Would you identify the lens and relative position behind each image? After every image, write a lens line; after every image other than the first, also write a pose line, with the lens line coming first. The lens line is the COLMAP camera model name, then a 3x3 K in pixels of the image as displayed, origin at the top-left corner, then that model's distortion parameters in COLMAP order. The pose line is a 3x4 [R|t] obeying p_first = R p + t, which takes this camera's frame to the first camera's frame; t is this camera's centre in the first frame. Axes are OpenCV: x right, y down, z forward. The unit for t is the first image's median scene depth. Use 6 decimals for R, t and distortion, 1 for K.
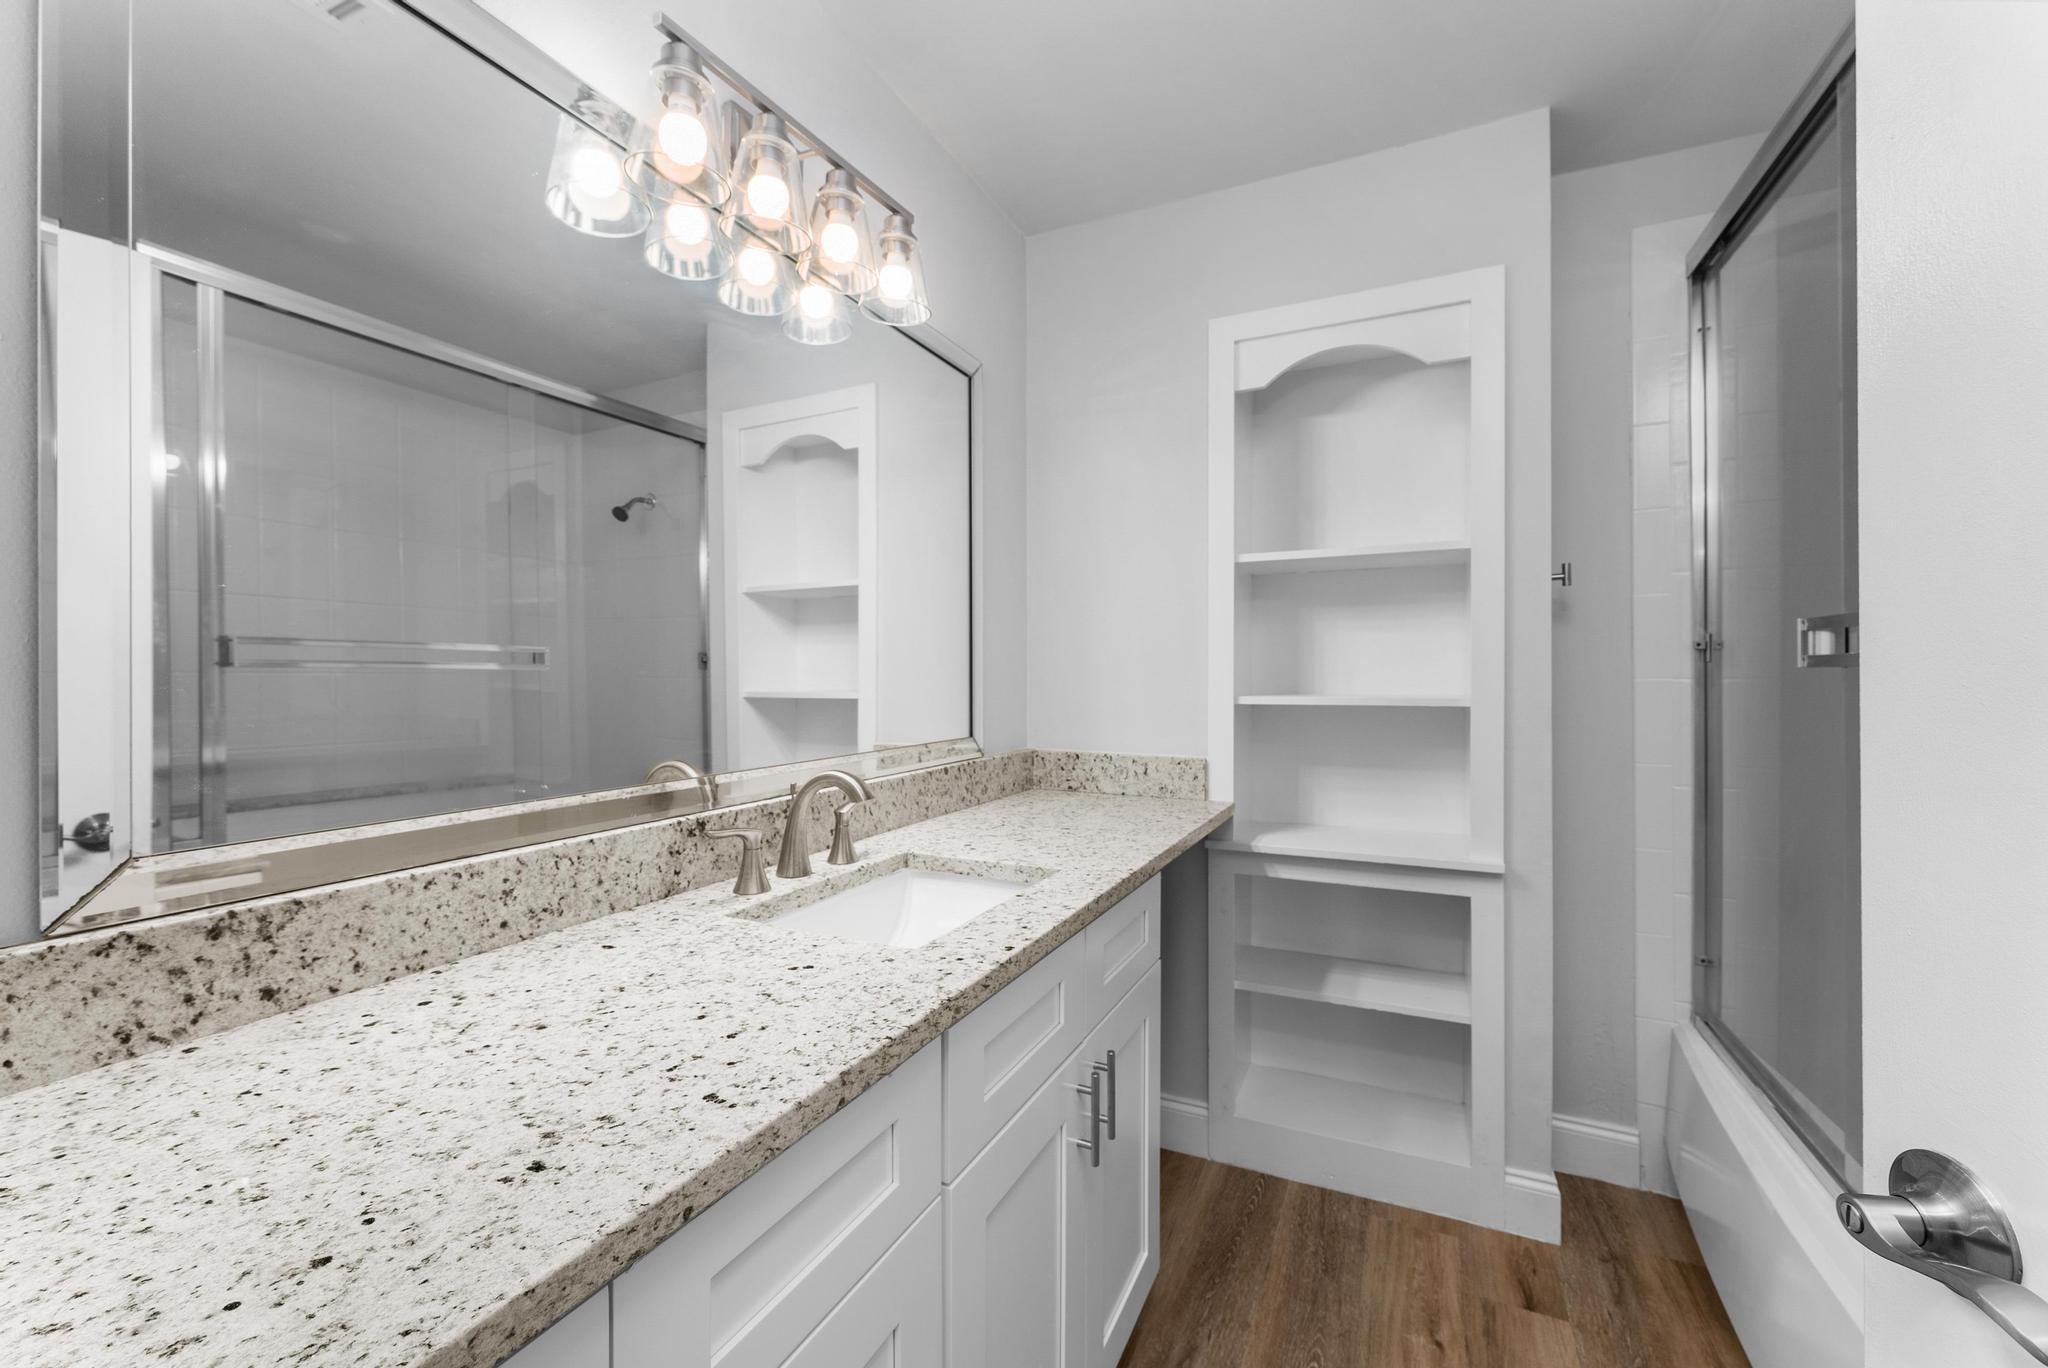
lens RADIAL K [[836.8, 0, 1023.9], [0, 836.8, 675.5], [0, 0, 1]] dist [0.002956, -0.000108]
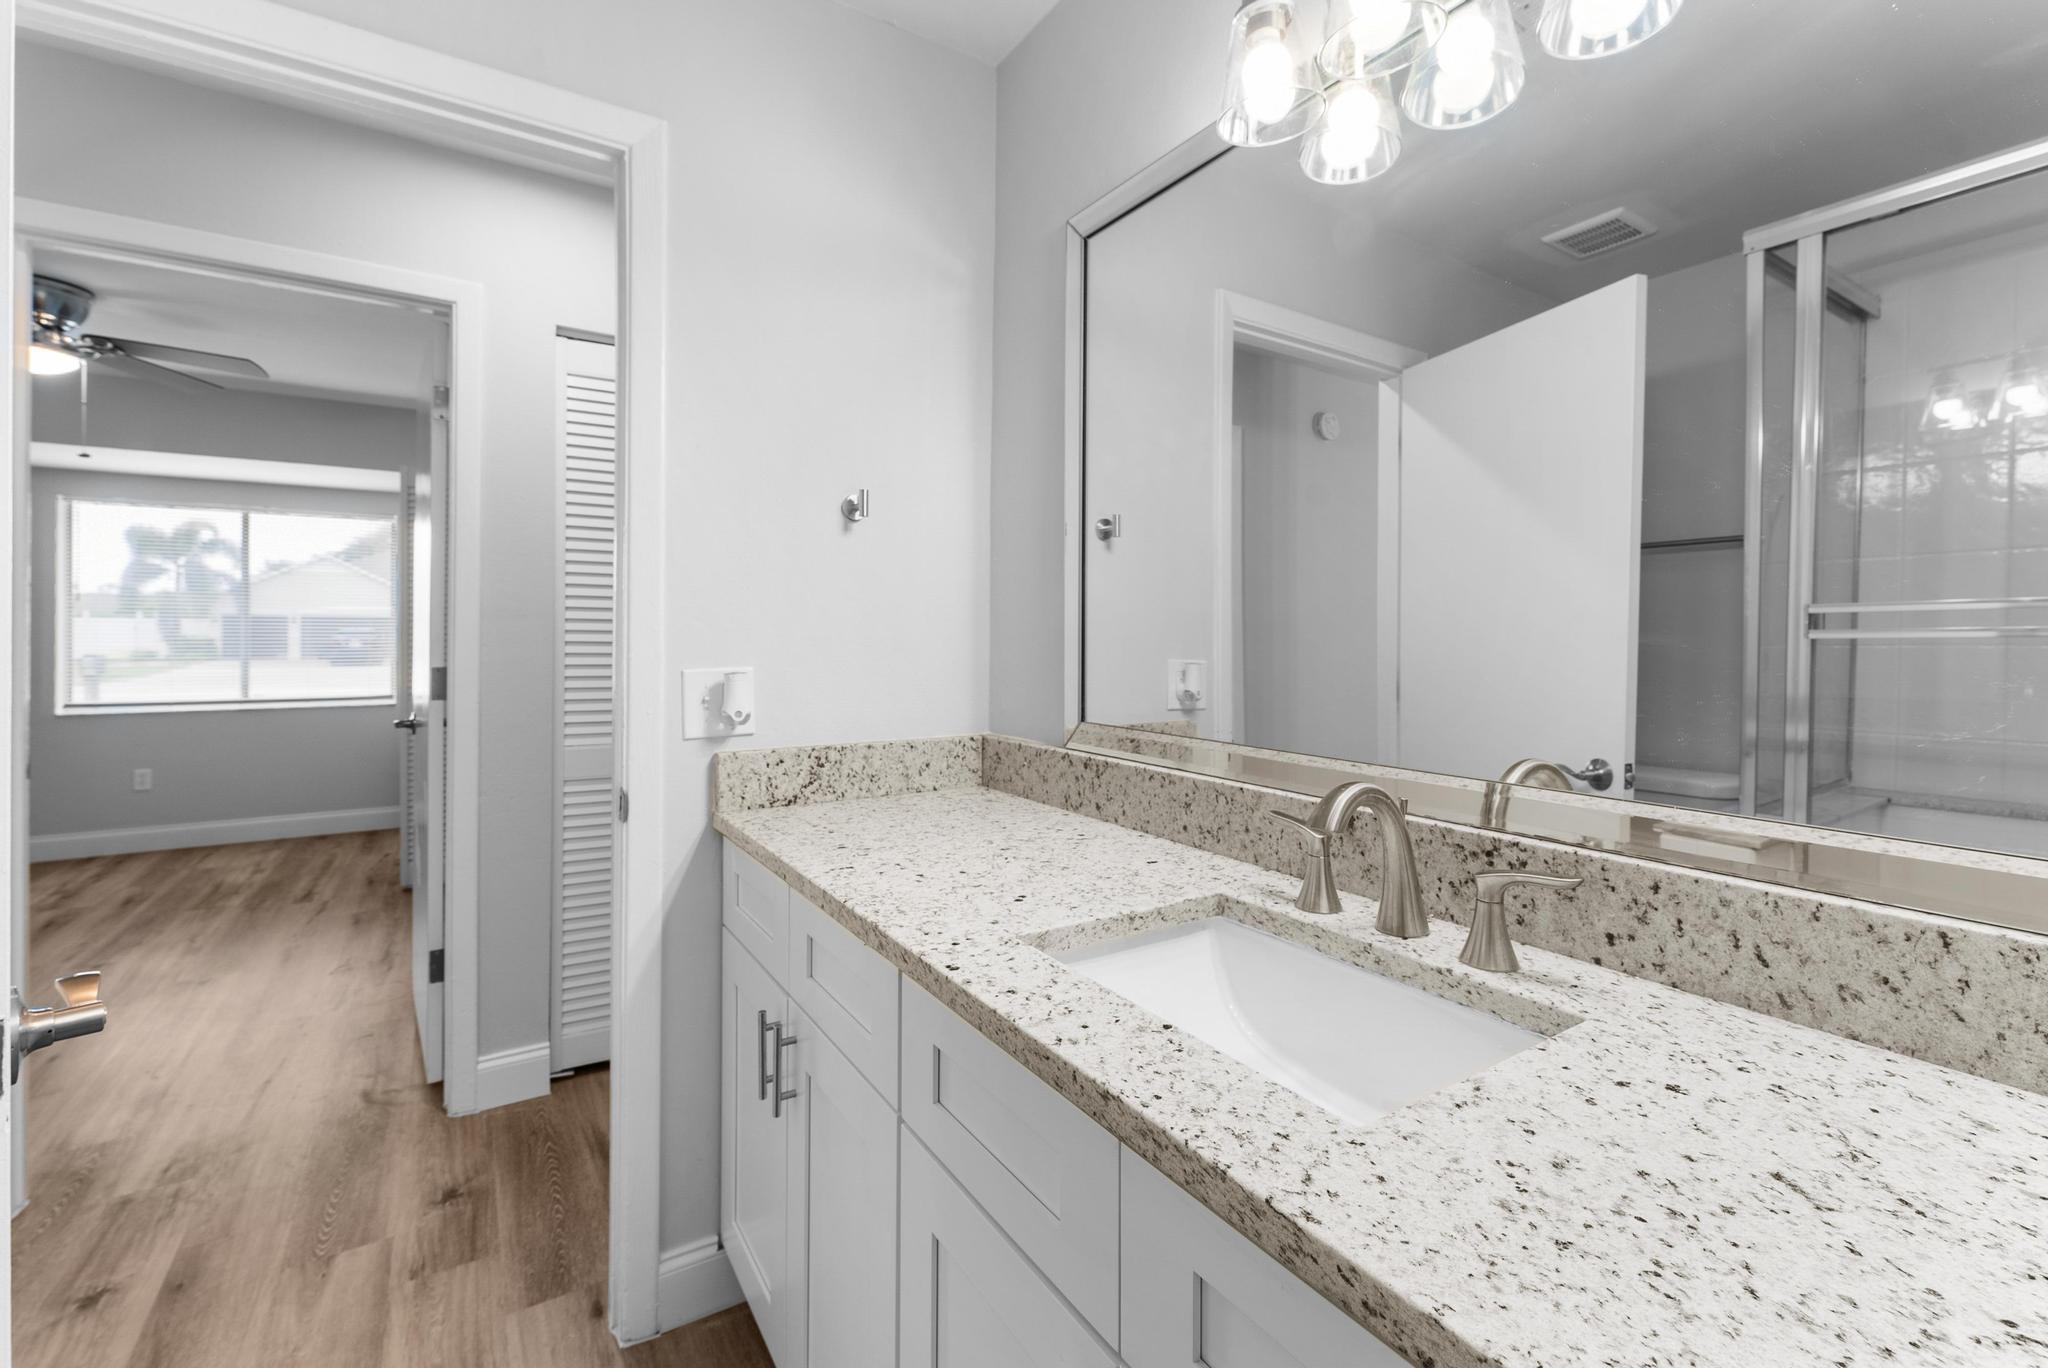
lens RADIAL K [[887.8, 0, 1037.6], [0, 887.8, 643.3], [0, 0, 1]] dist [-0.000018, -0.000011]
pose [[-0.520118, 0.001343, -0.854094, 0.676068], [-0.012923, 0.999872, 0.009442, -0.001062], [0.853997, 0.015949, -0.520034, 1.506530]]
